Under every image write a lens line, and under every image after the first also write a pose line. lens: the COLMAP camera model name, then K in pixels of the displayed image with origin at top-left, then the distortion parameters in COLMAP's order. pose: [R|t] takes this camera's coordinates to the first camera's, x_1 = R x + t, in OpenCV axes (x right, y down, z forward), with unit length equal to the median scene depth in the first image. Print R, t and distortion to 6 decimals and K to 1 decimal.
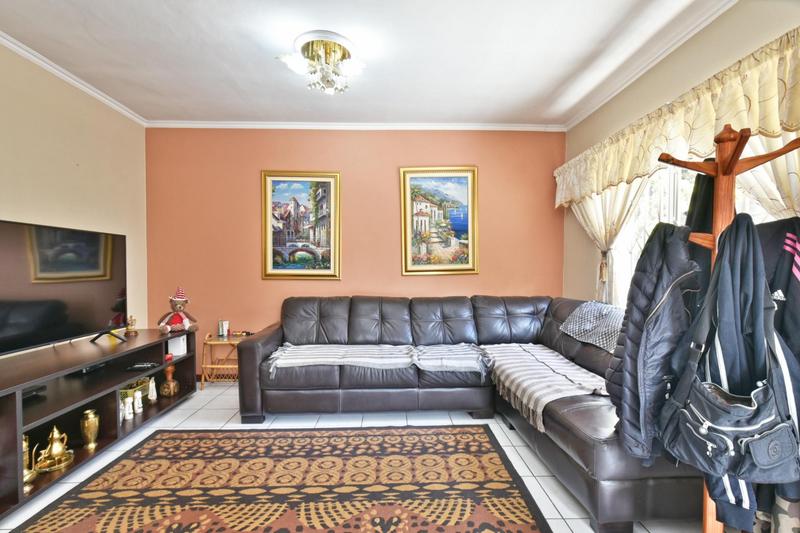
lens RADIAL K [[359.7, 0, 400.9], [0, 359.7, 268.7], [0, 0, 1]] dist [0.007980, 0.000401]
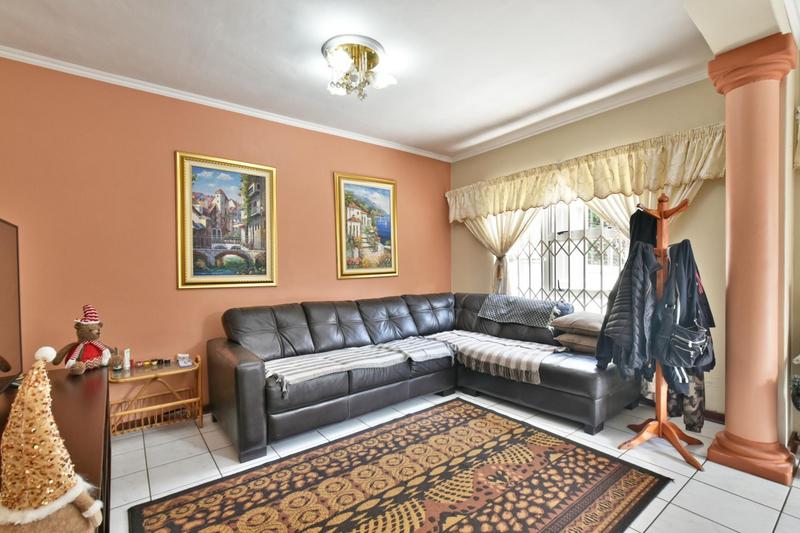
lens RADIAL K [[359.7, 0, 400.2], [0, 359.7, 268.0], [0, 0, 1]] dist [0.007980, 0.000401]
pose [[0.811828, -0.010982, 0.583794, -0.564878], [0.019952, 0.999761, -0.008938, -0.000438], [-0.583556, 0.018904, 0.811853, 0.102184]]
